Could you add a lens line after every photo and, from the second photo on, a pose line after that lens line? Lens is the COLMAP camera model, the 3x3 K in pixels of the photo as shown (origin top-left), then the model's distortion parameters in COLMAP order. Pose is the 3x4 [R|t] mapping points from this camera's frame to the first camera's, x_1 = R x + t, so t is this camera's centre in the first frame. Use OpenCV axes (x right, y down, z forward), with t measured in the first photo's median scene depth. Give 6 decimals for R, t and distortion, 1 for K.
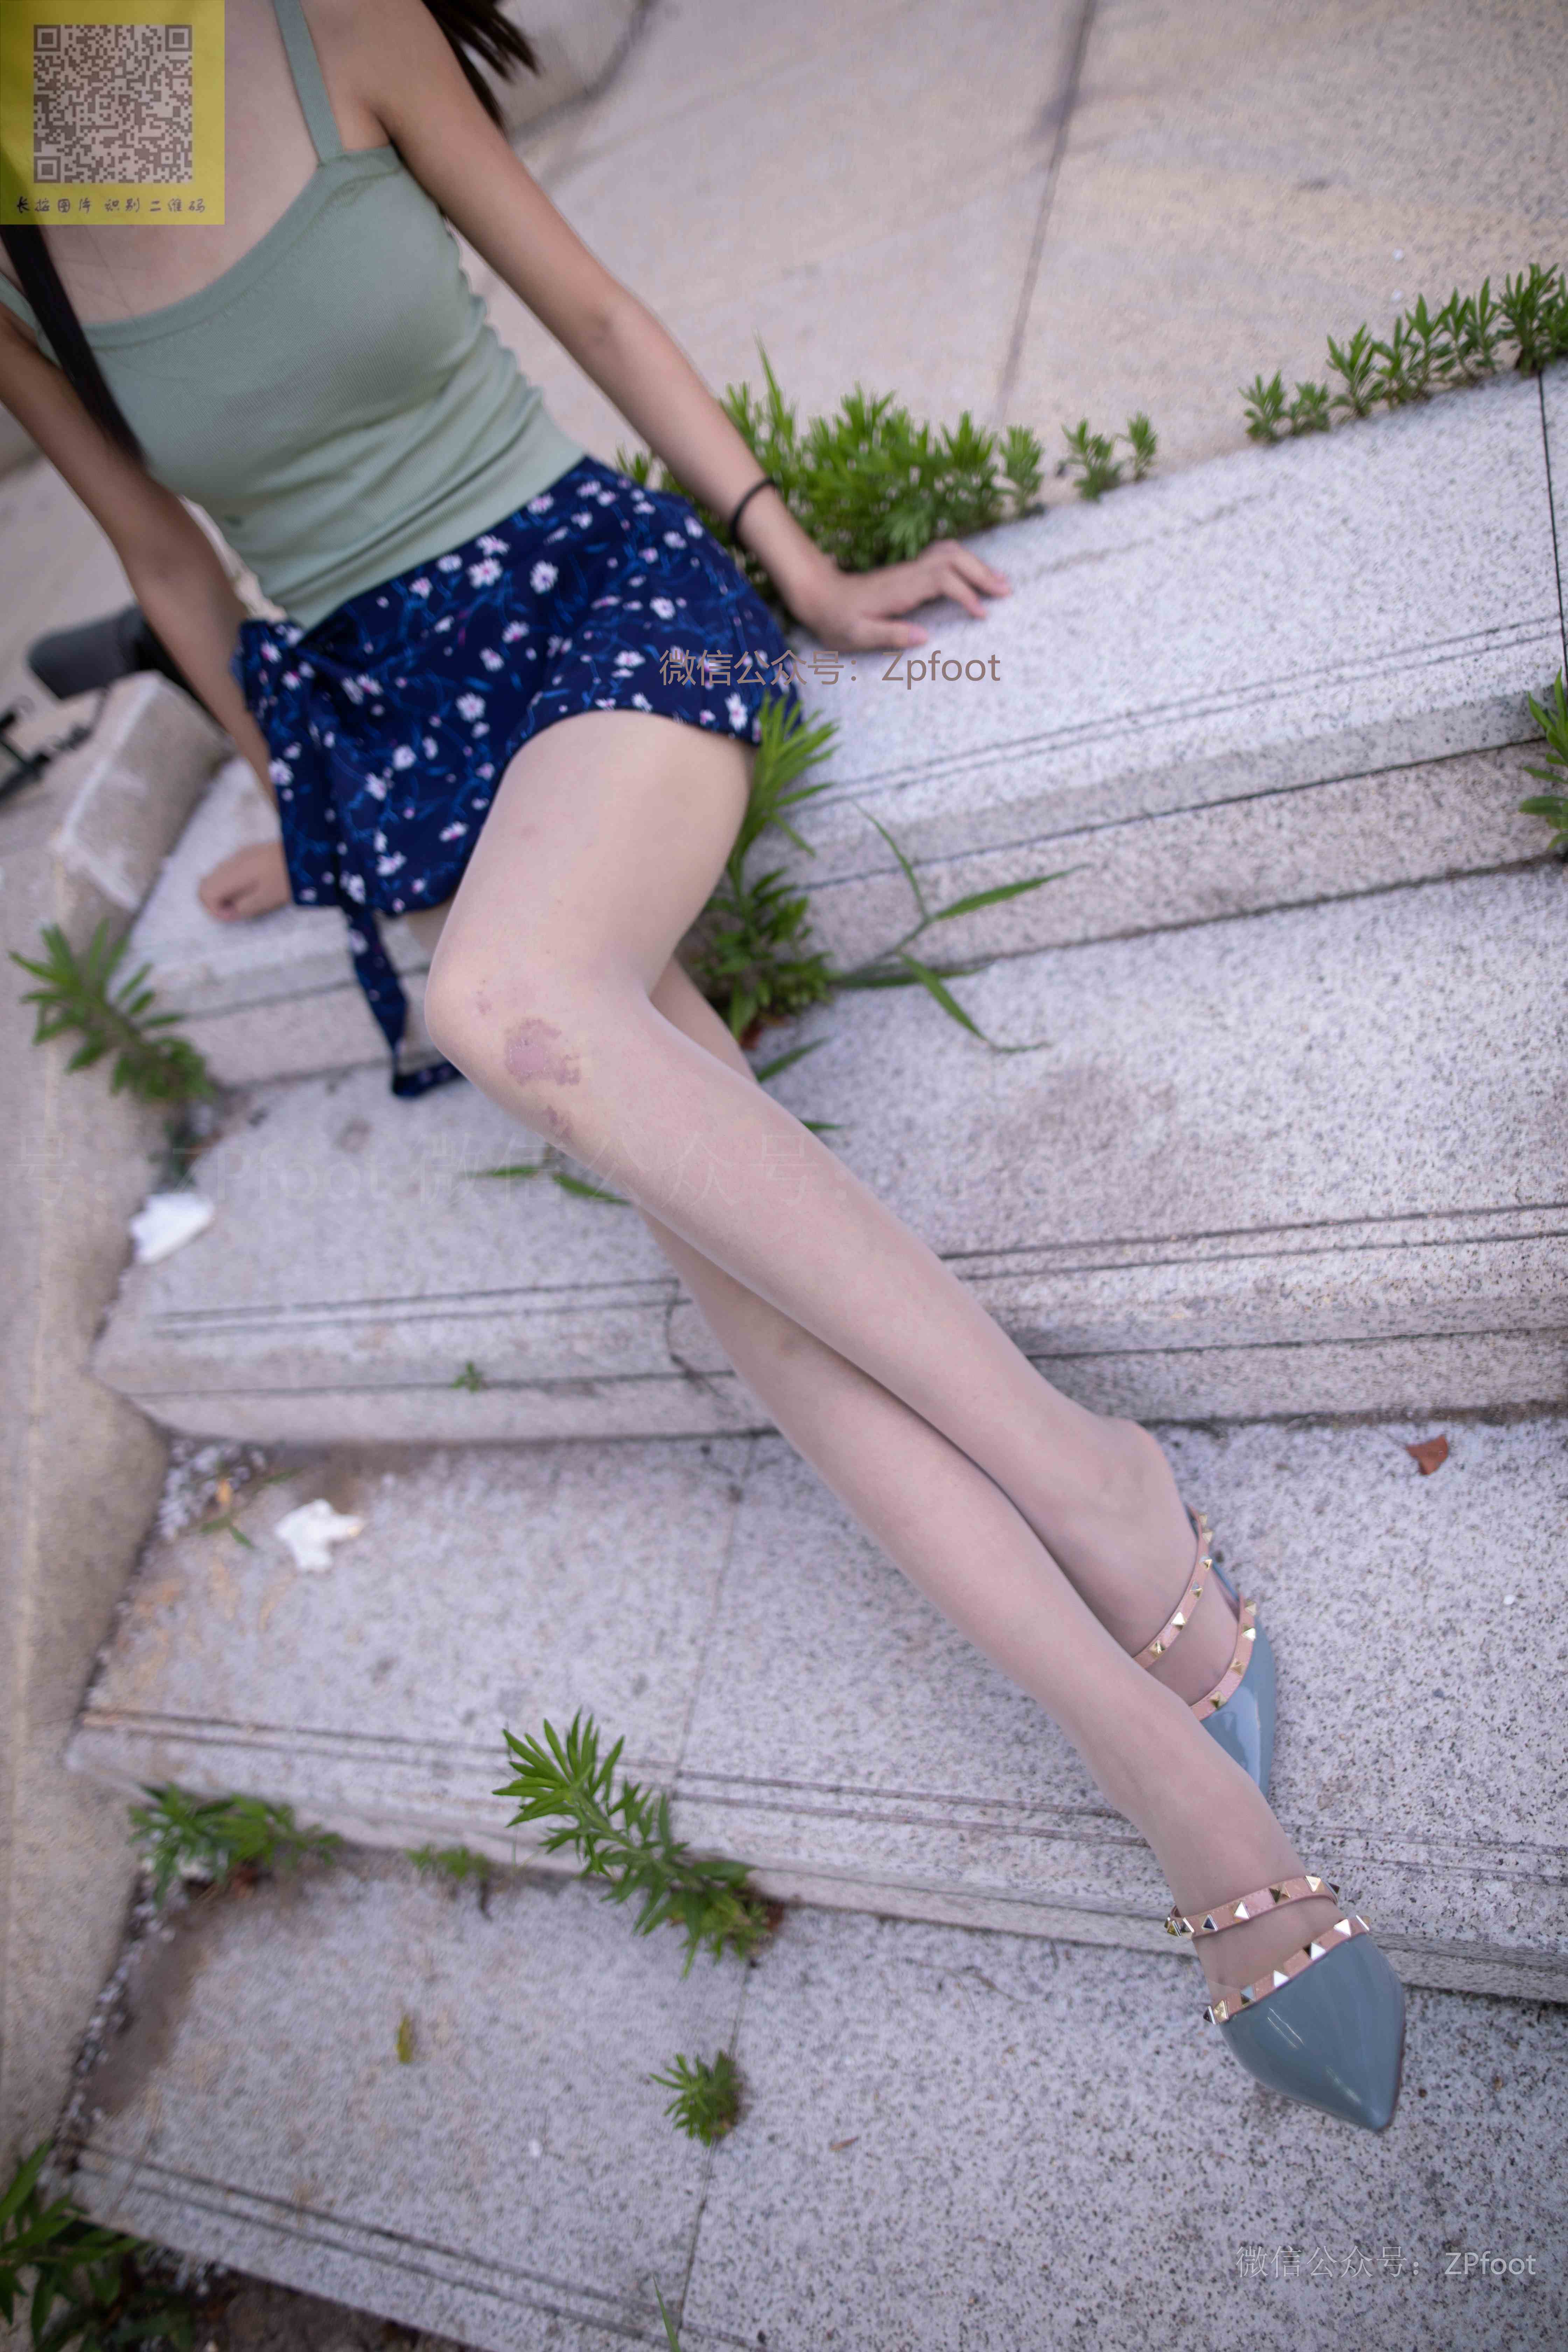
lens RADIAL K [[1646.1, 0, 803.7], [0, 1646.1, 1176.3], [0, 0, 1]] dist [-0.056037, 0.050849]
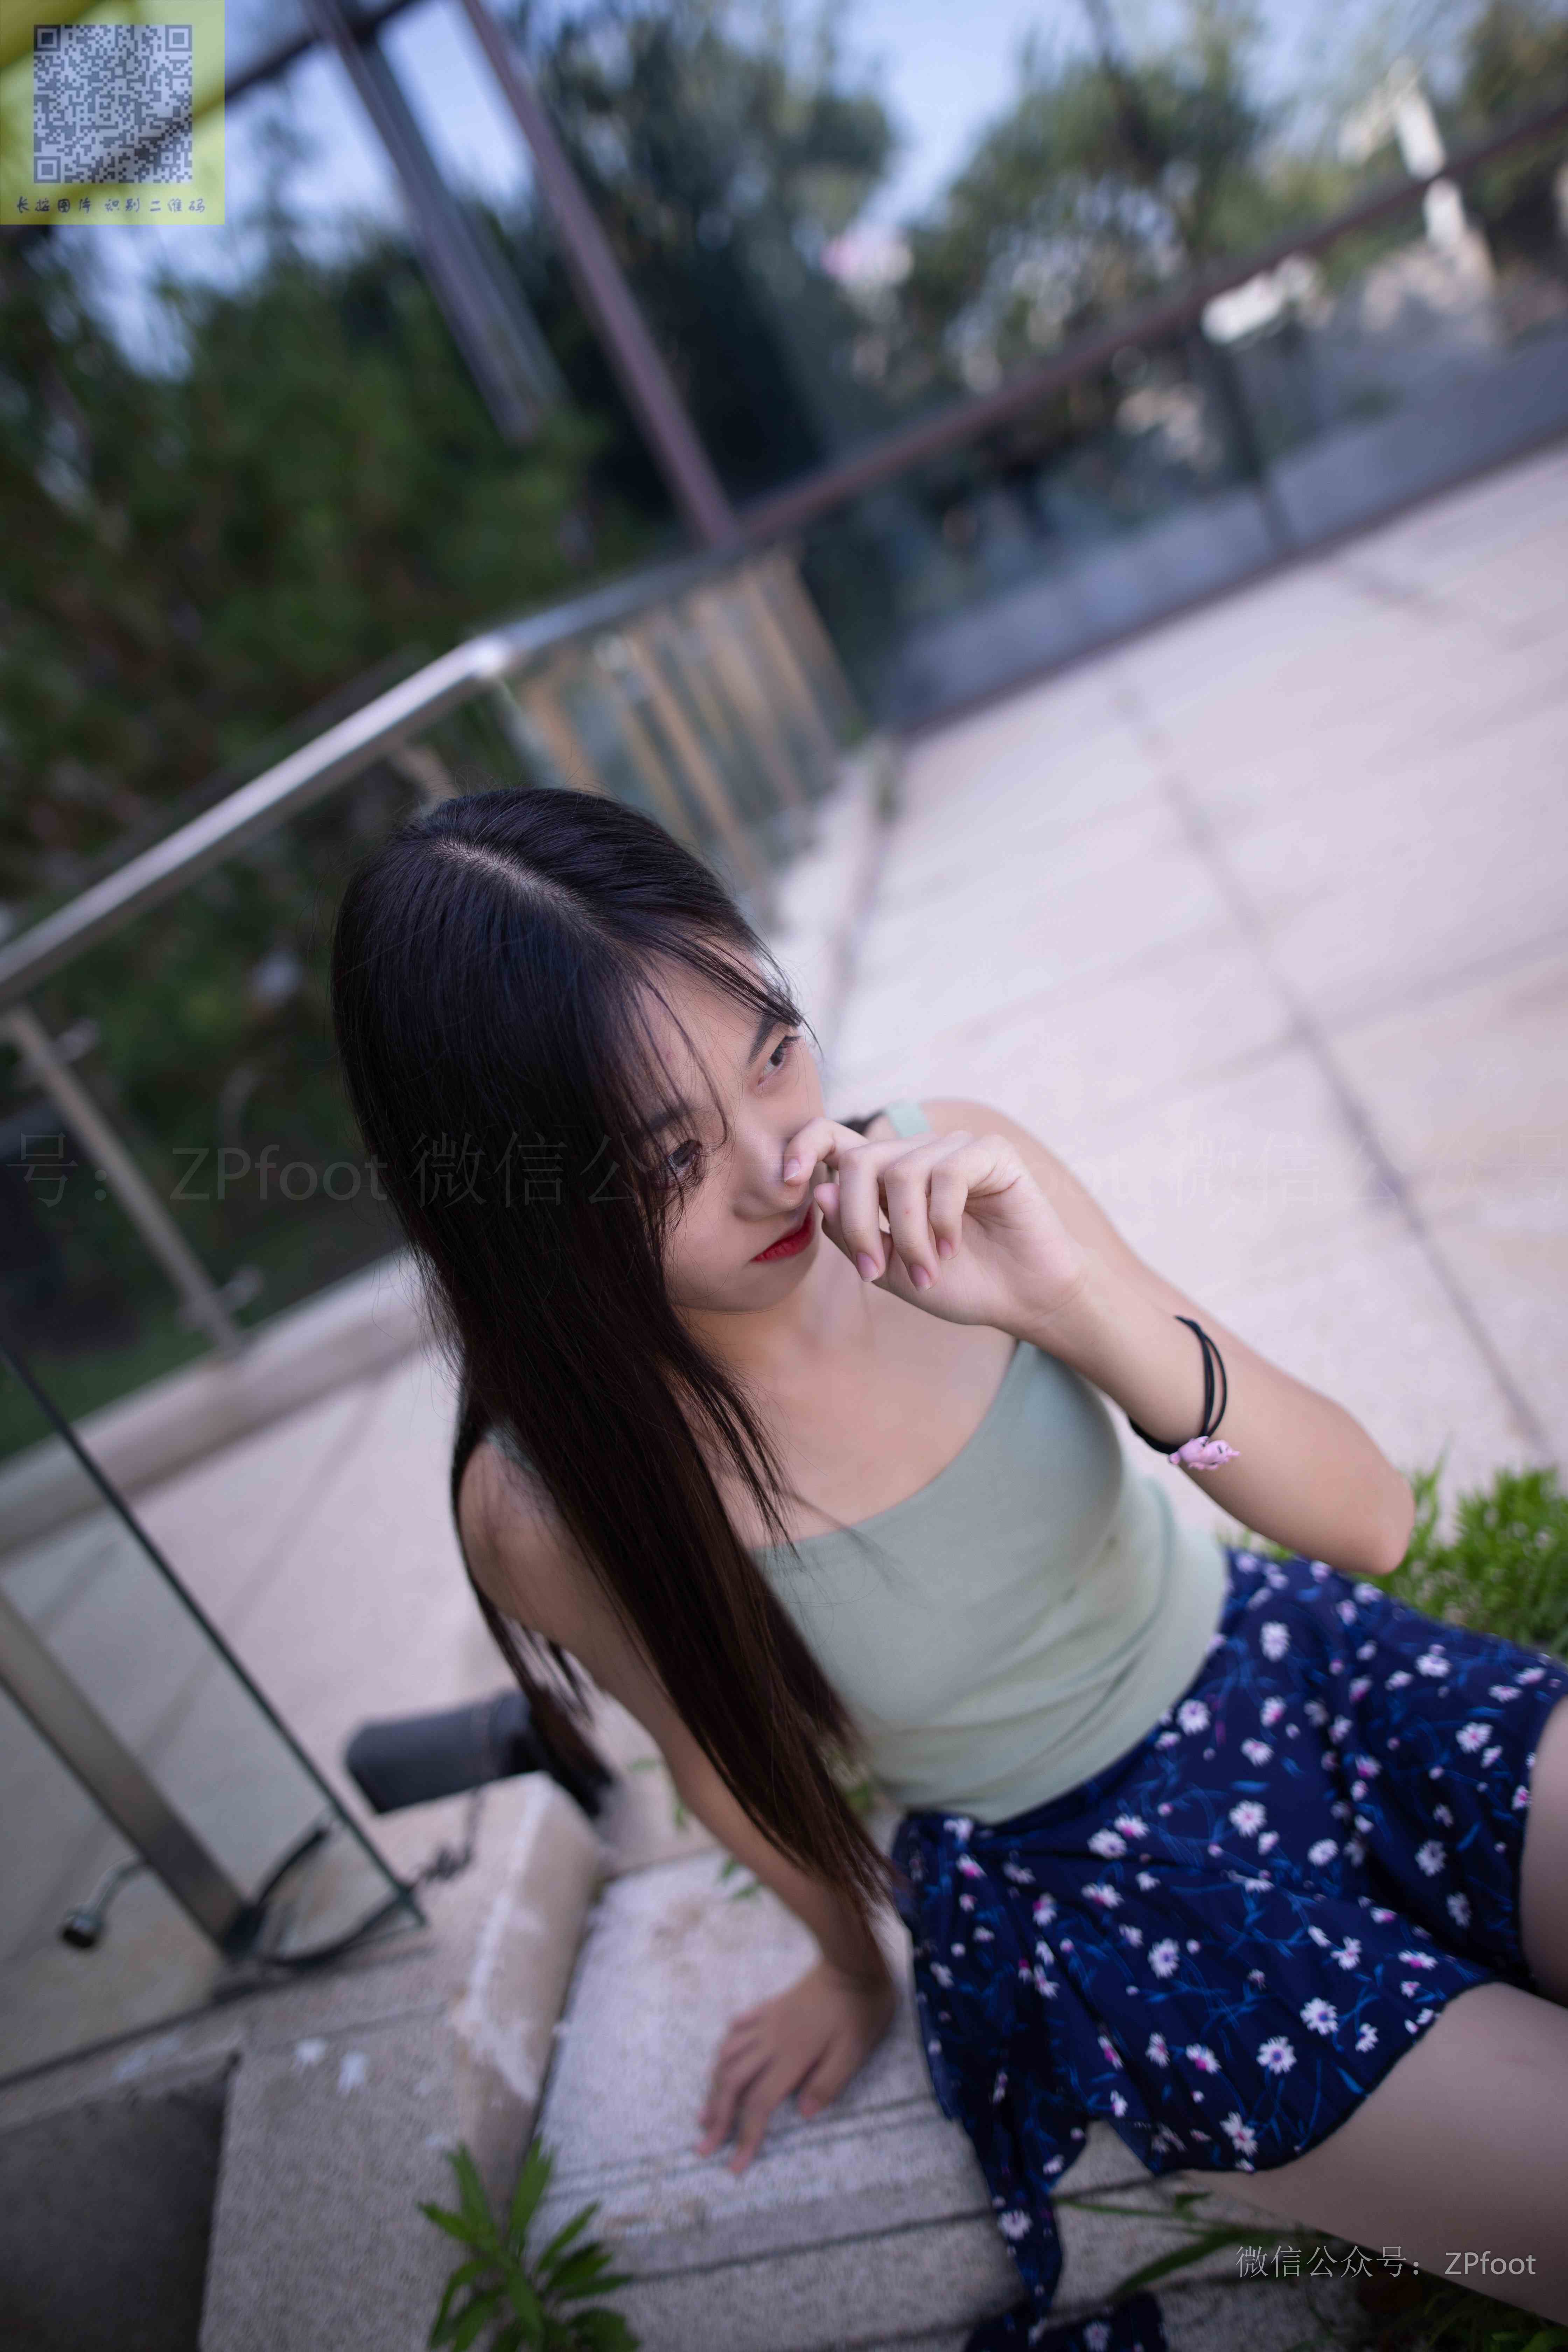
lens RADIAL K [[1646.1, 0, 795.0], [0, 1646.1, 1168.4], [0, 0, 1]] dist [-0.056037, 0.050849]
pose [[0.995475, -0.013403, 0.094077, -0.492035], [0.063055, 0.833823, -0.548419, -0.146539], [-0.071093, 0.551869, 0.830895, 0.189451]]
